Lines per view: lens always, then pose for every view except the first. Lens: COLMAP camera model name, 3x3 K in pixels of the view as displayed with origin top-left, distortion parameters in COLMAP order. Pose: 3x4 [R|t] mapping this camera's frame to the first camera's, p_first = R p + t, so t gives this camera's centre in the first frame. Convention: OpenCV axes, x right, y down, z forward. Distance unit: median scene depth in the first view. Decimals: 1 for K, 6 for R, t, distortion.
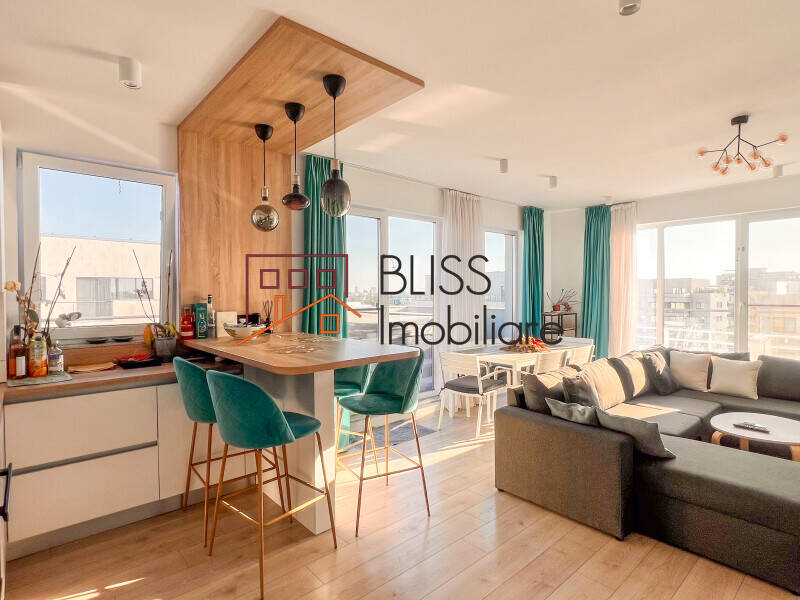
lens RADIAL K [[423.6, 0, 399.7], [0, 423.6, 299.1], [0, 0, 1]] dist [-0.007073, 0.004033]
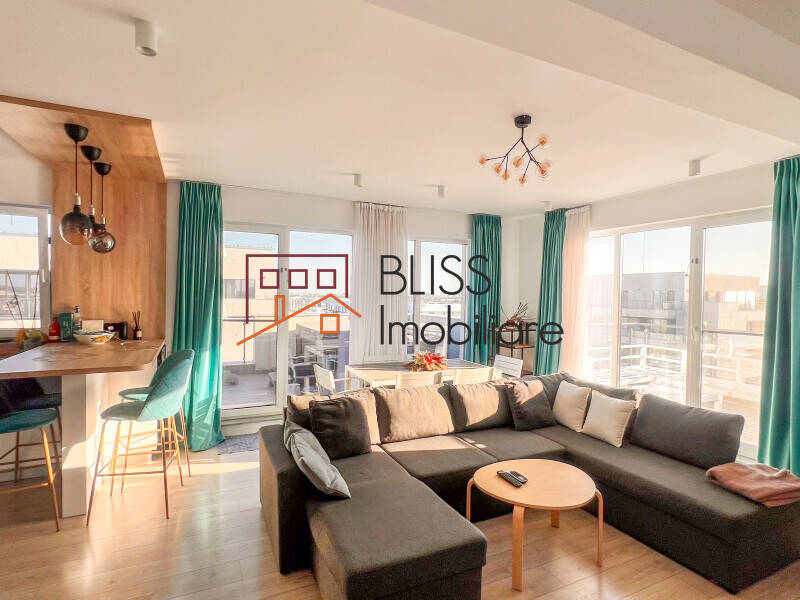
lens RADIAL K [[424.6, 0, 400.2], [0, 424.6, 300.3], [0, 0, 1]] dist [-0.004641, -0.000083]
pose [[0.961399, 0.023807, -0.274126, 0.606095], [-0.023831, 0.999711, 0.003240, -0.040828], [0.274124, 0.003417, 0.961688, 0.075357]]
